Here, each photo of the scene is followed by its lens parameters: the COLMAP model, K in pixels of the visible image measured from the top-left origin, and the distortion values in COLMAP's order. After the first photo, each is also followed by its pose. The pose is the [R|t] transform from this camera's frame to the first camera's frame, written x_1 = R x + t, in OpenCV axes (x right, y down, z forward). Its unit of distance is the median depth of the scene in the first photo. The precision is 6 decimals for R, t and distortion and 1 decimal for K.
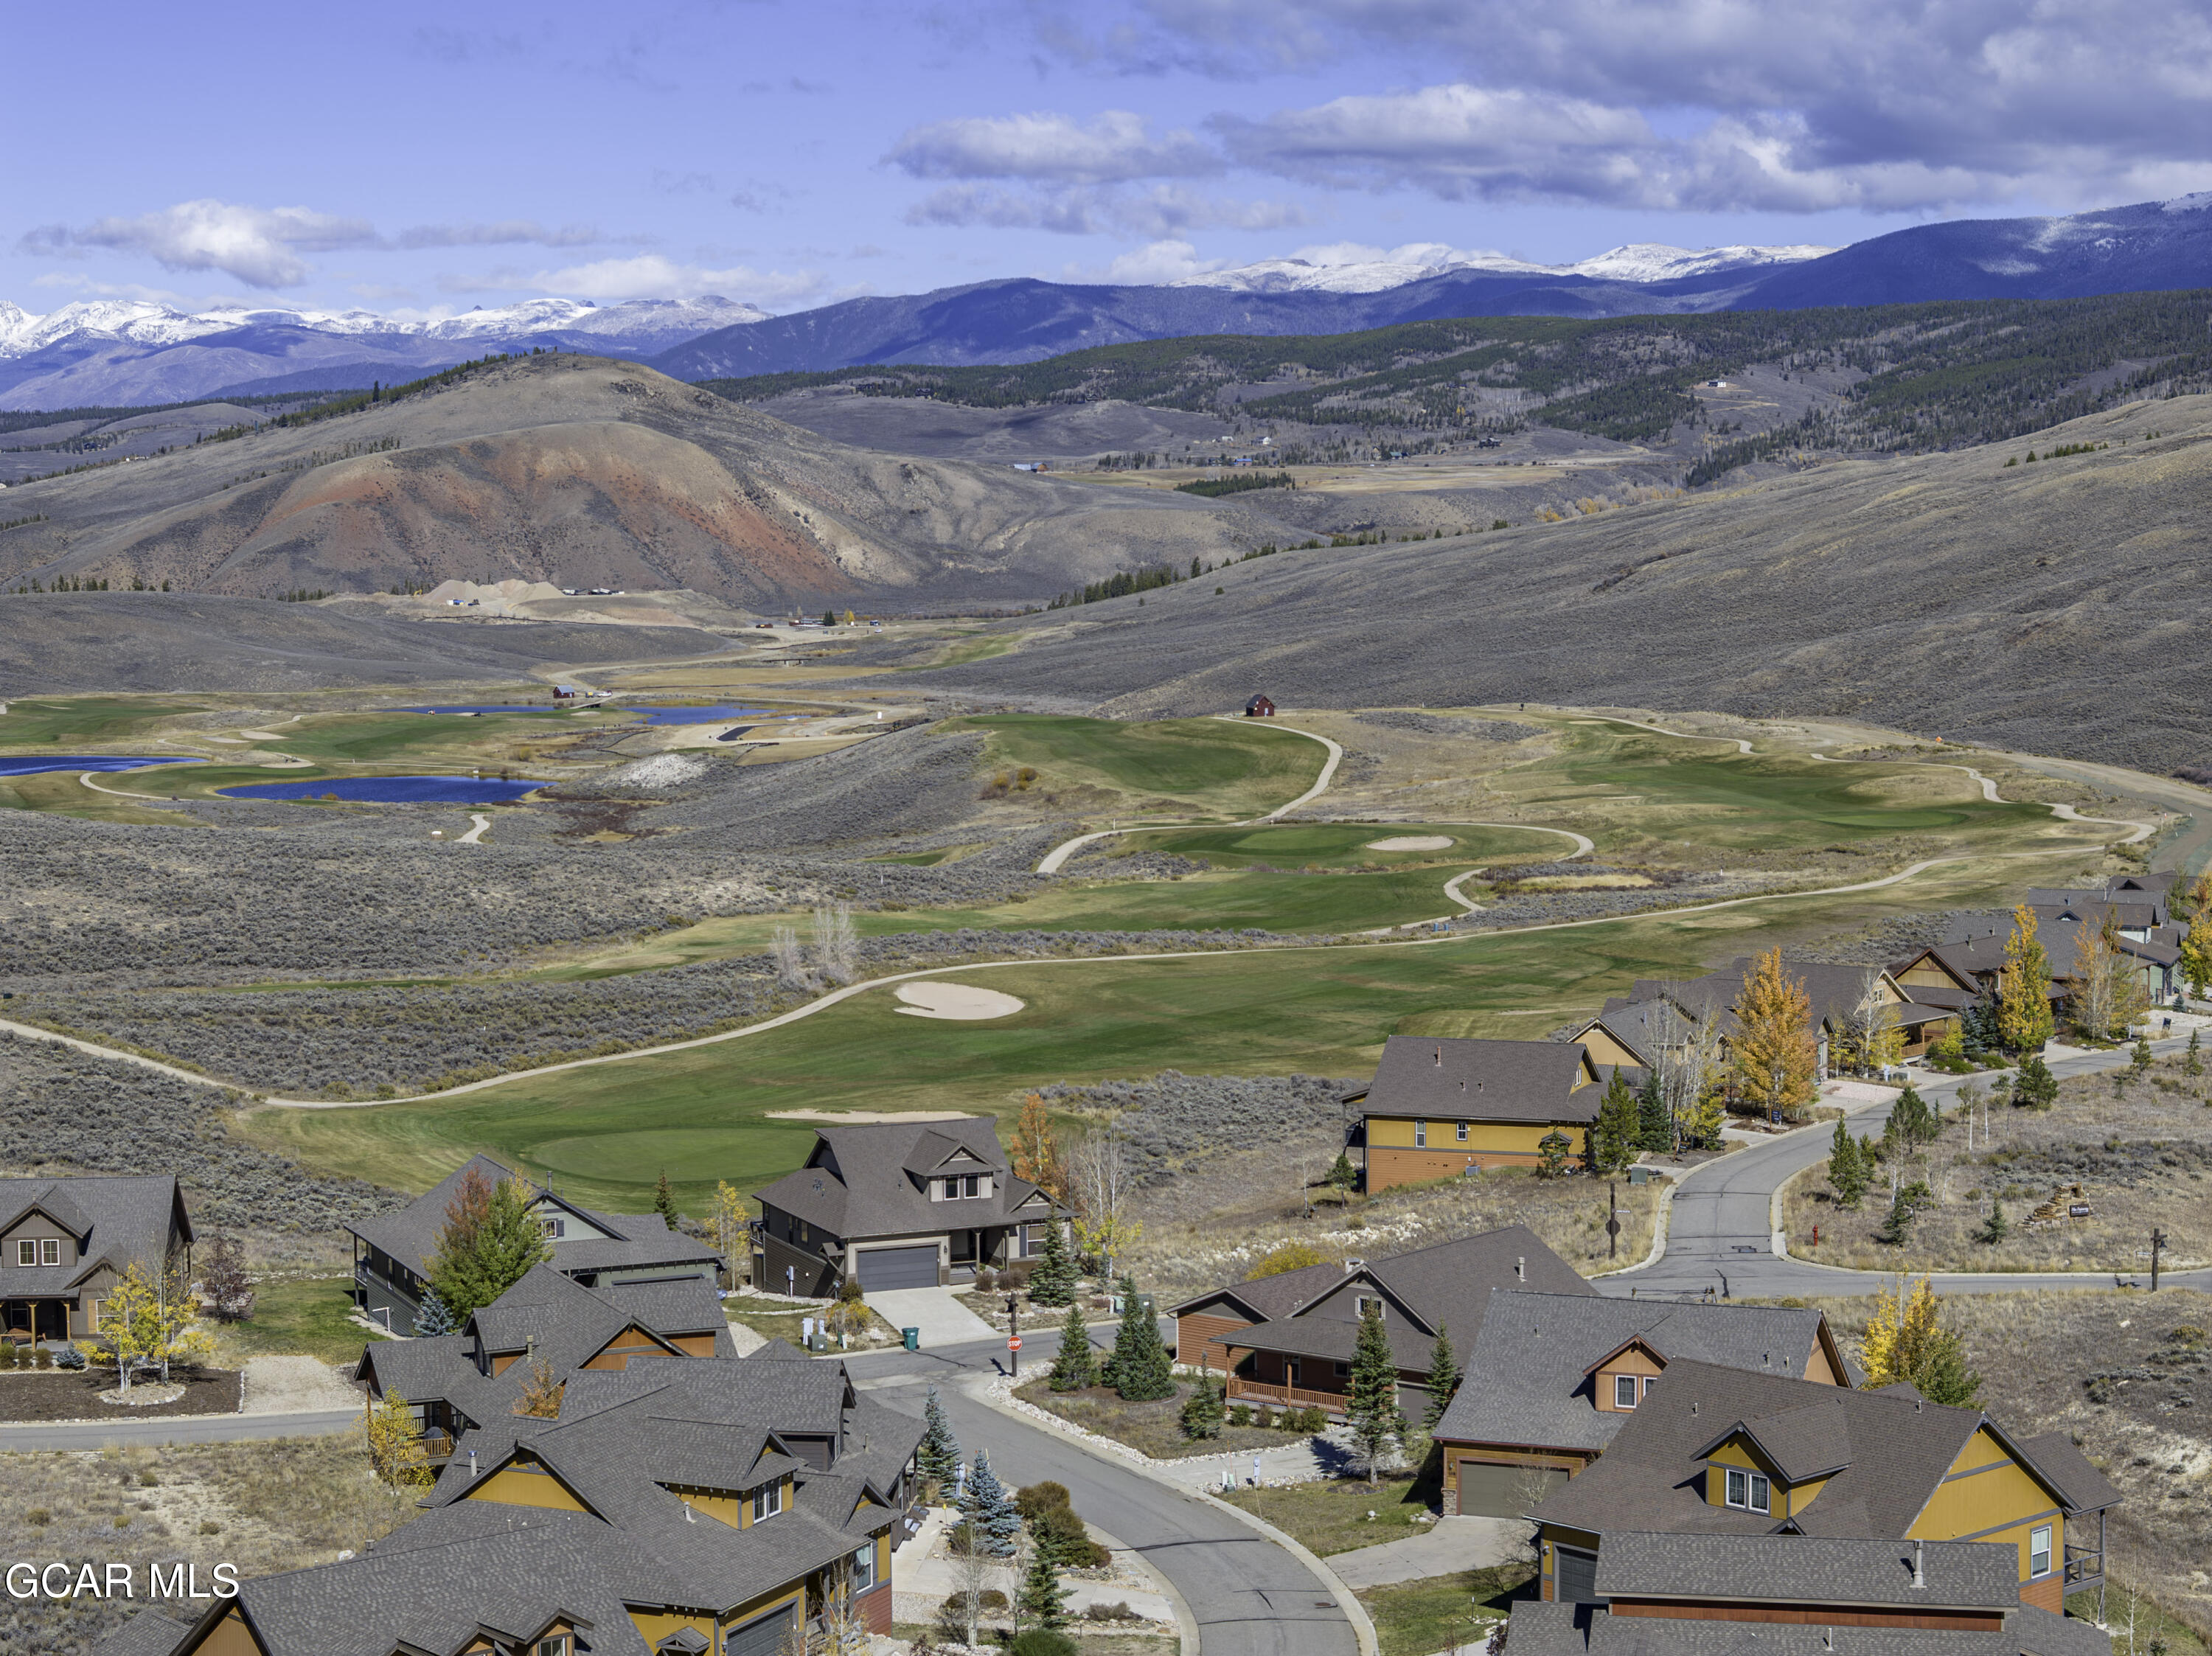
lens RADIAL K [[4463.1, 0, 1106.0], [0, 4463.1, 828.0], [0, 0, 1]] dist [-0.186469, 1.449823]
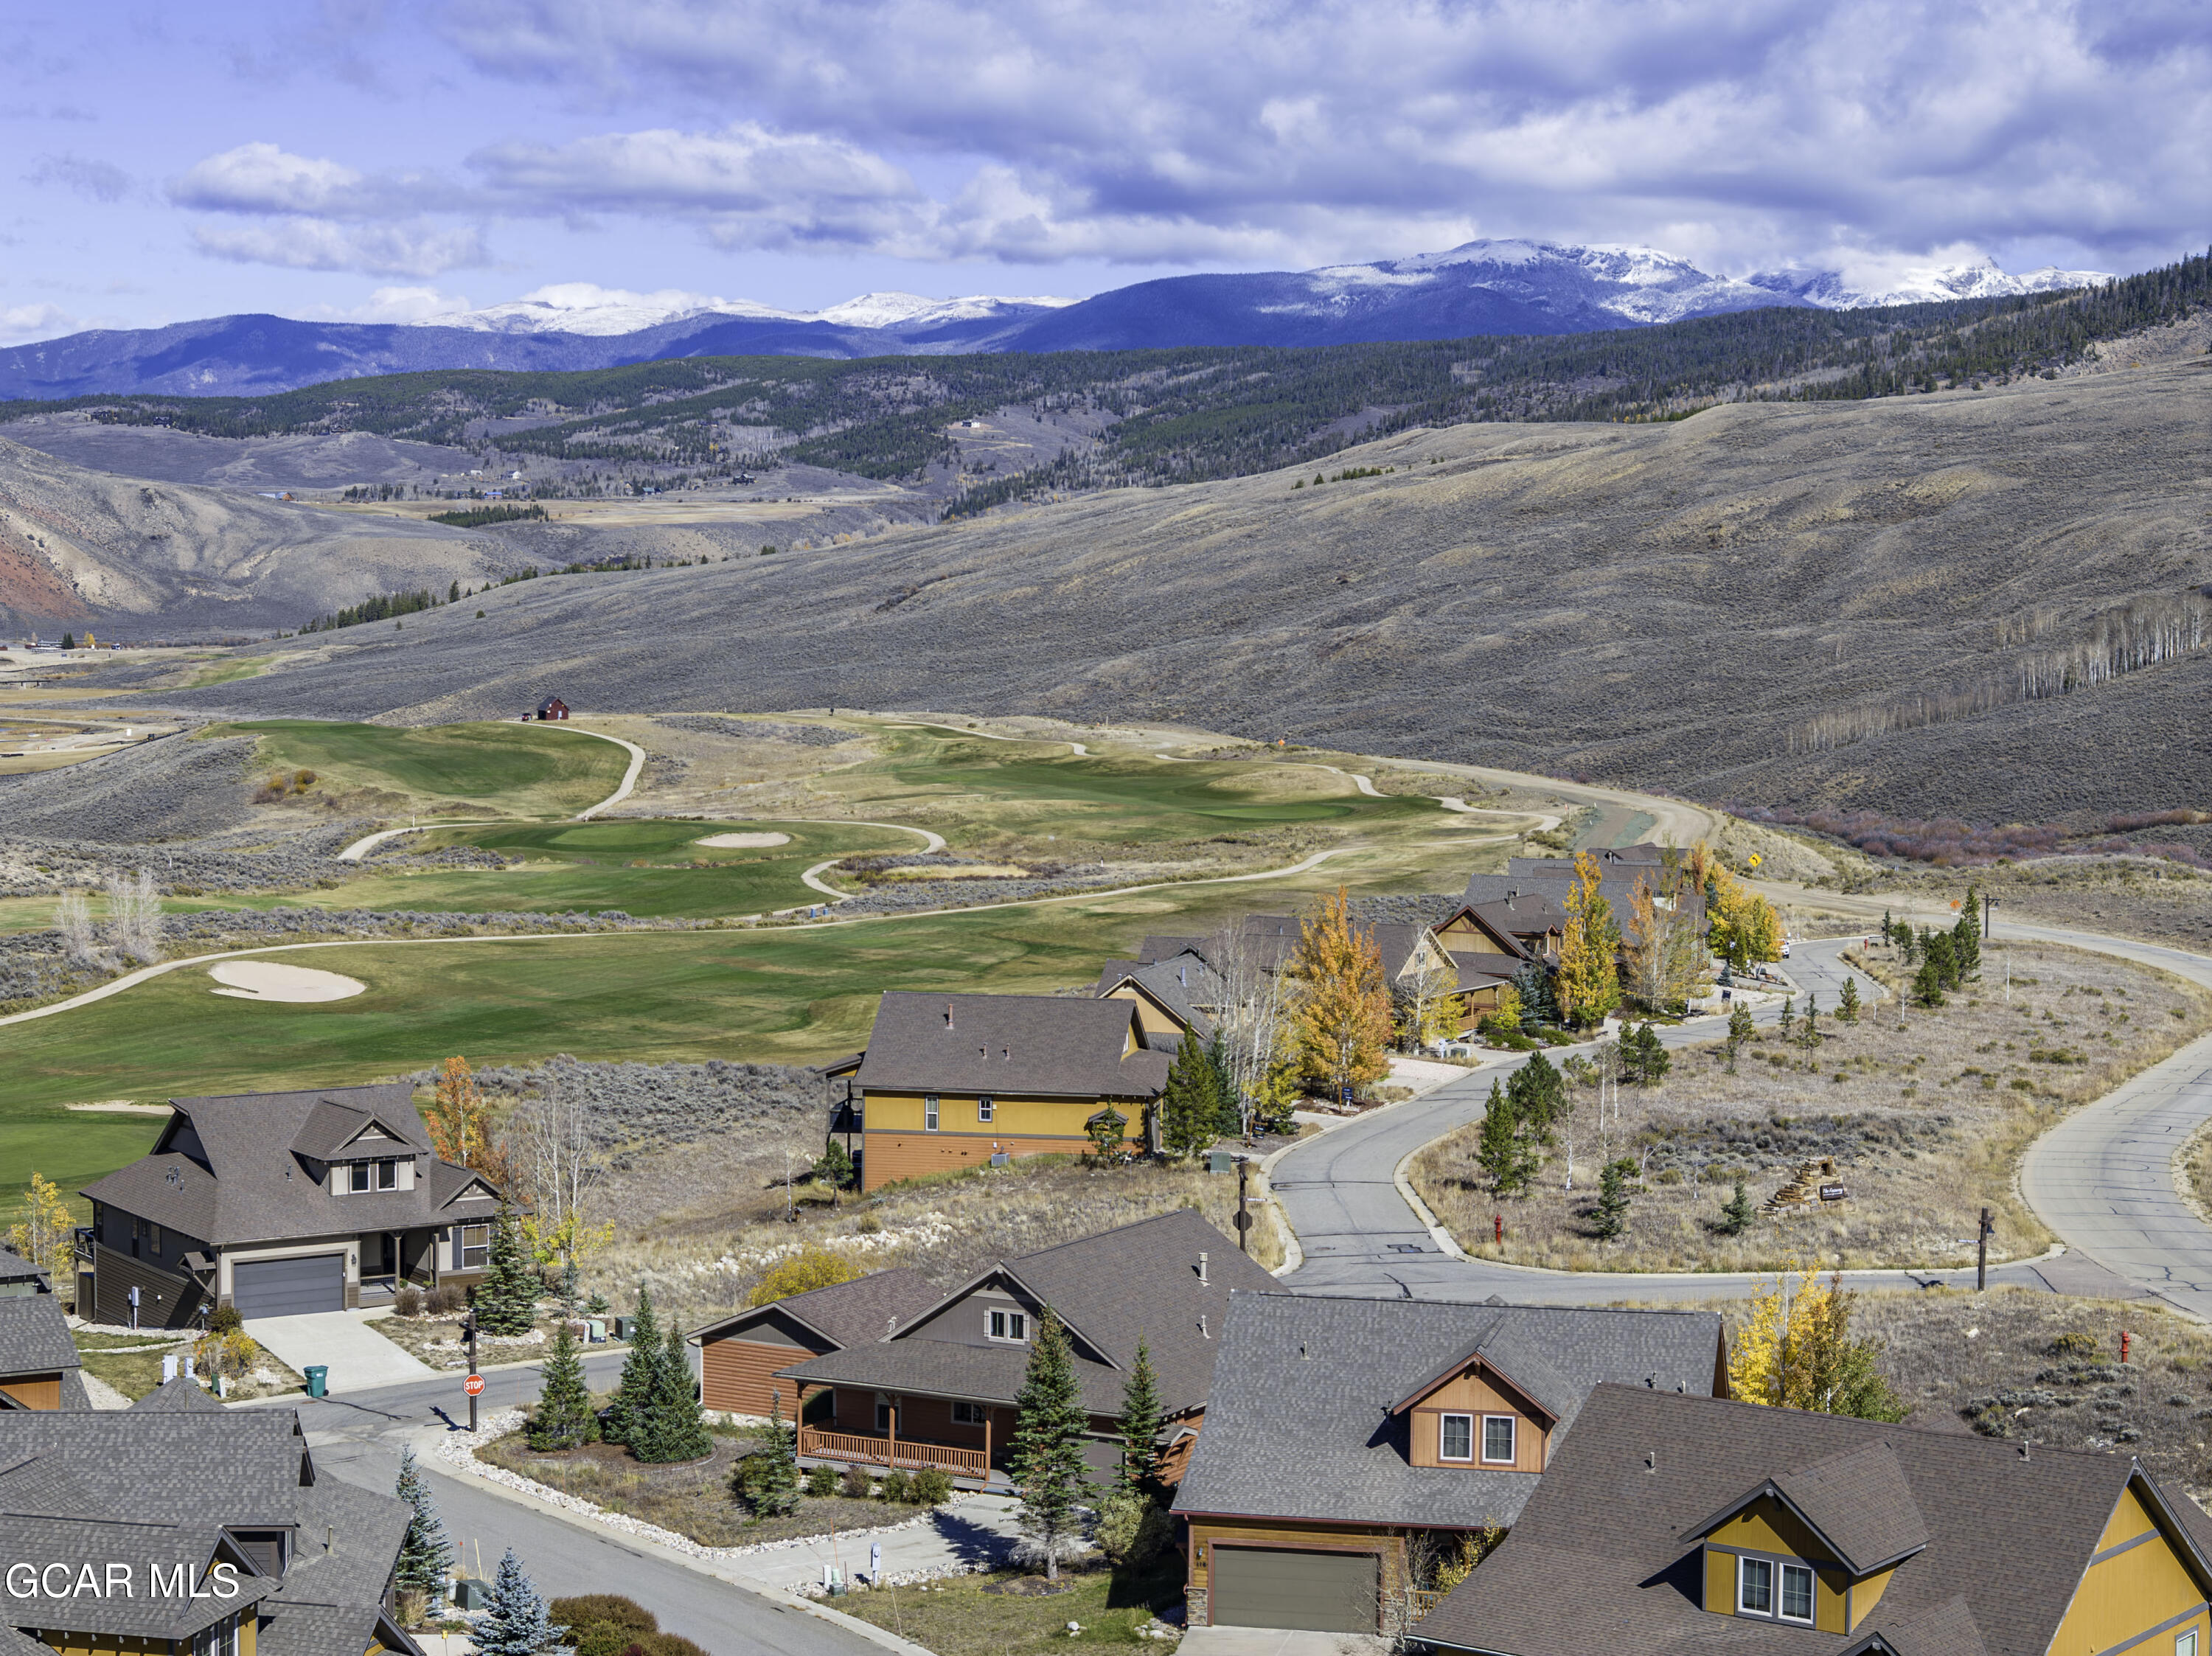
lens RADIAL K [[4463.1, 0, 1106.0], [0, 4463.1, 828.0], [0, 0, 1]] dist [-0.186469, 1.449823]
pose [[0.985562, 0.002607, 0.169295, -0.016165], [-0.000811, 0.999943, -0.010676, 0.013263], [-0.169313, 0.010385, 0.985508, 0.109303]]
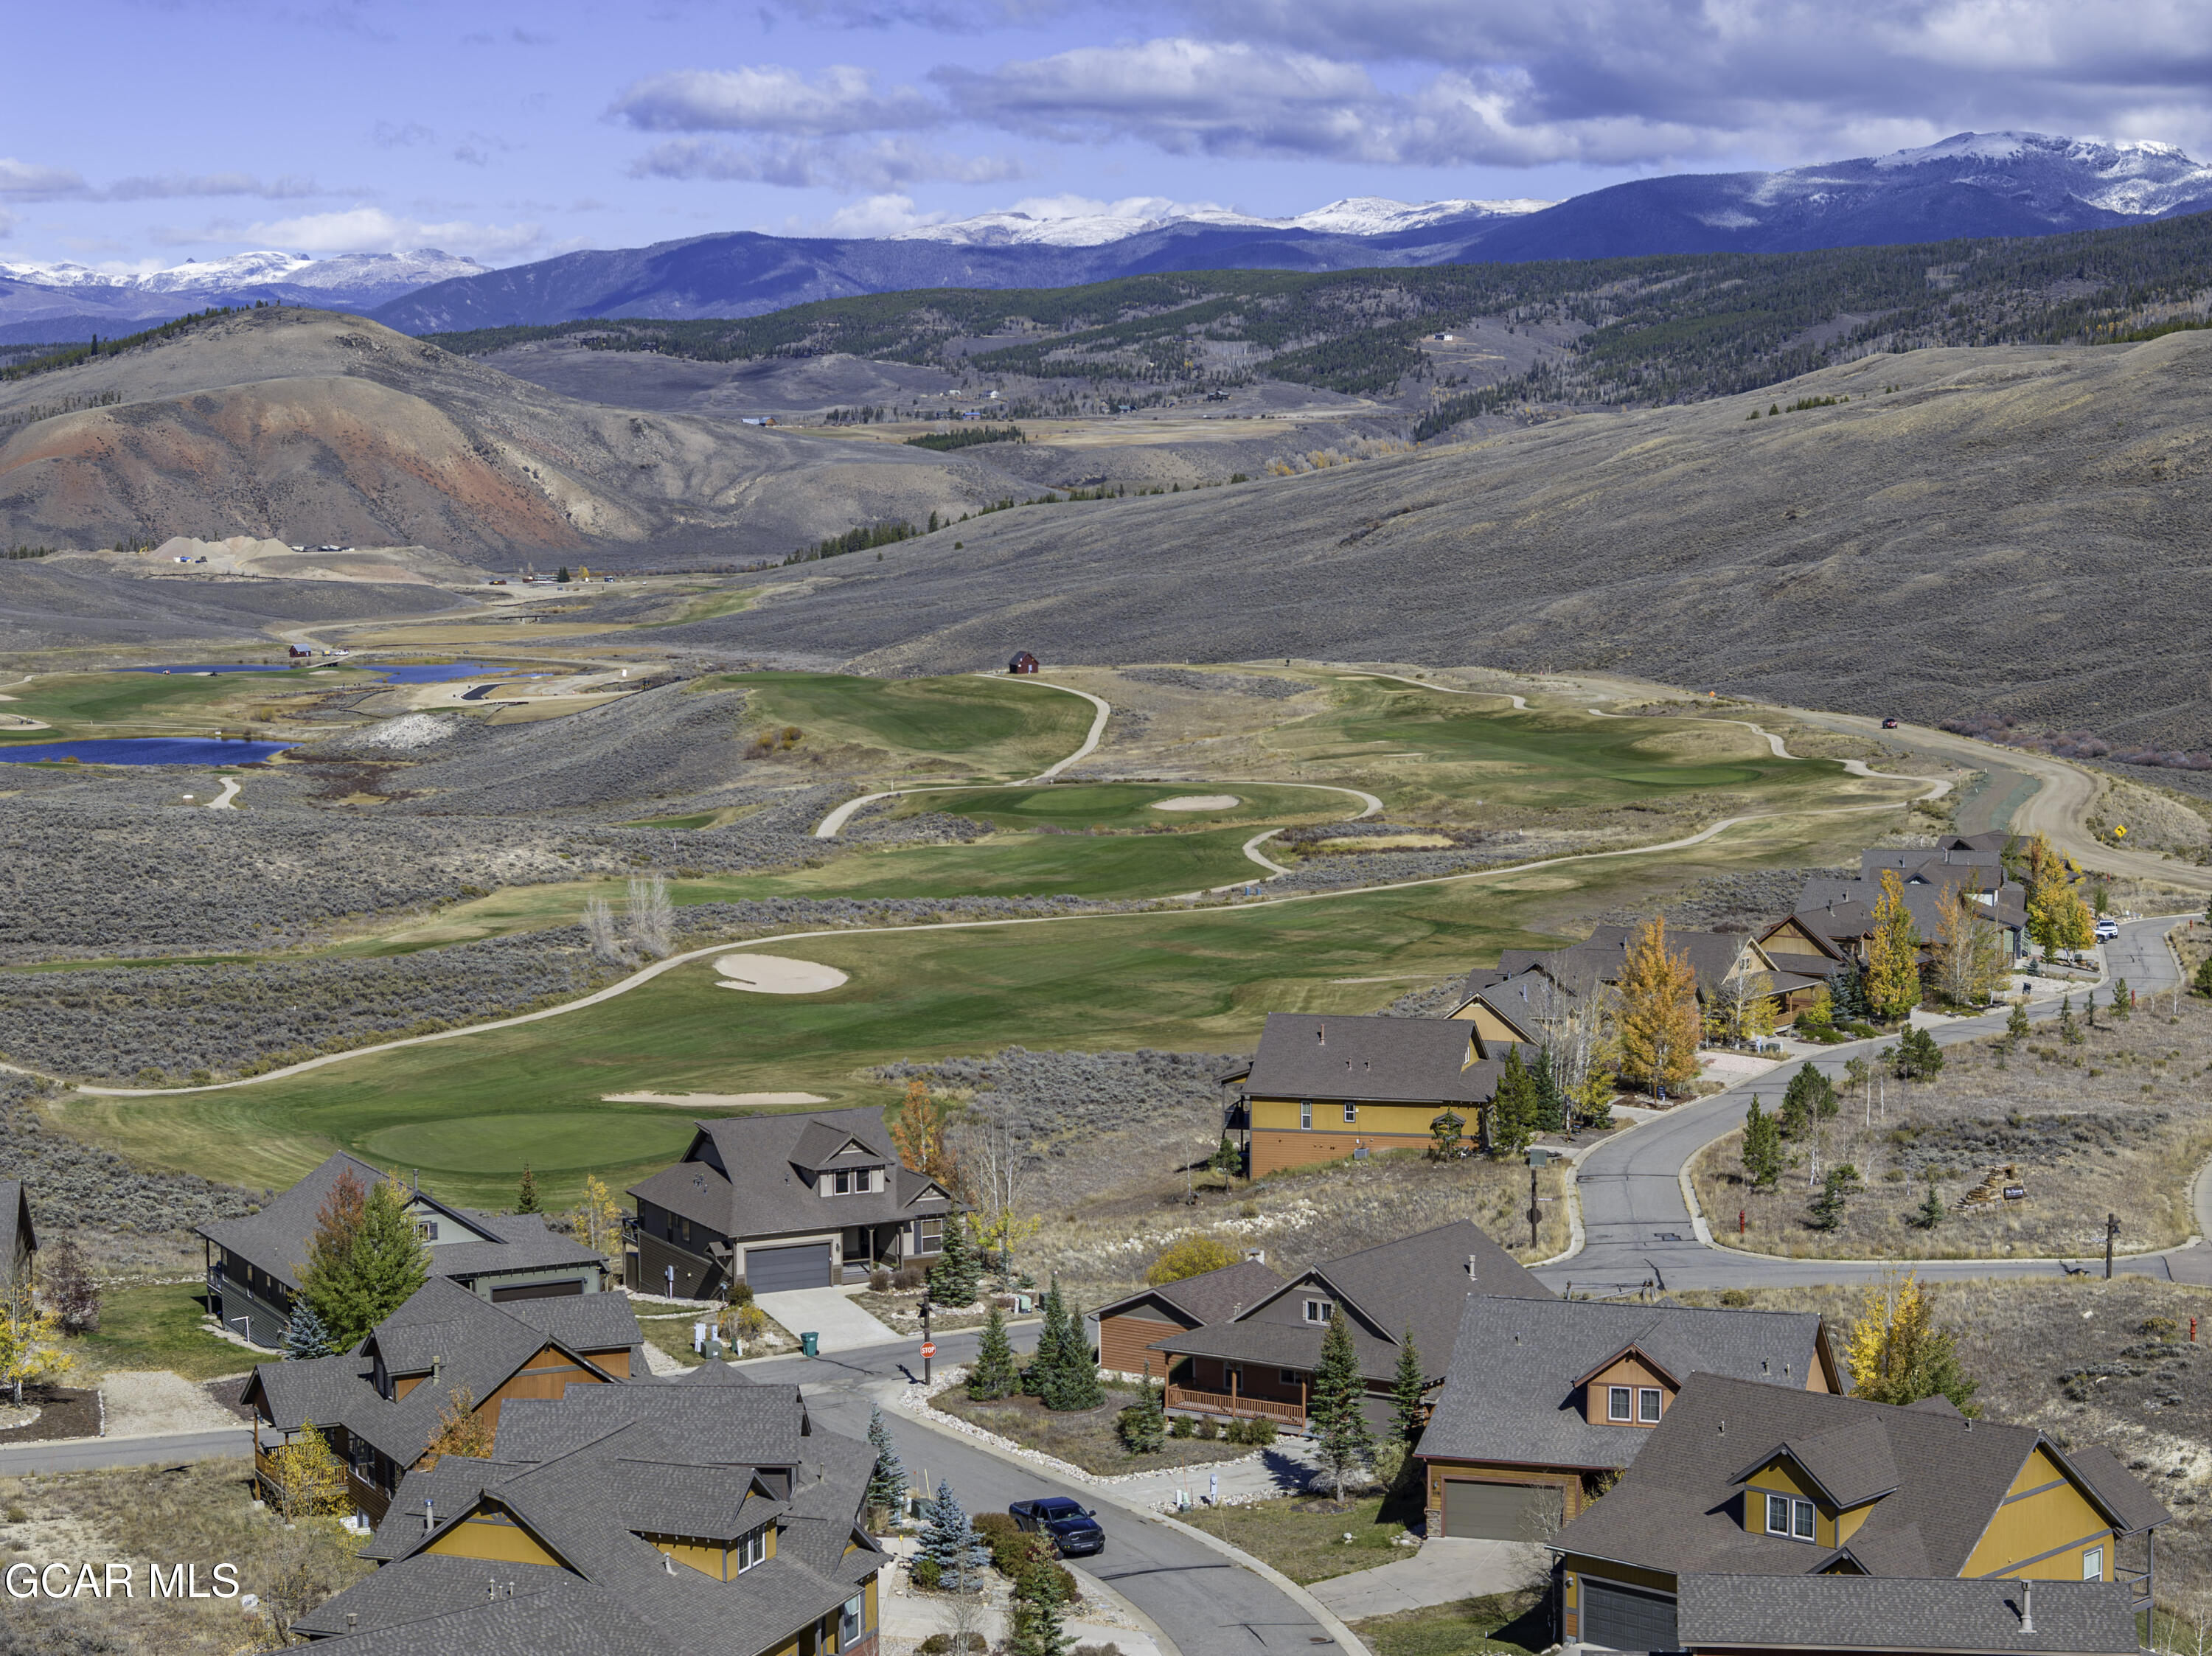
lens RADIAL K [[4463.1, 0, 1106.0], [0, 4463.1, 828.0], [0, 0, 1]] dist [-0.186469, 1.449823]
pose [[0.998043, -0.006324, 0.062213, -0.015959], [0.005680, 0.999929, 0.010515, -0.001883], [-0.062275, -0.010141, 0.998007, 0.021427]]
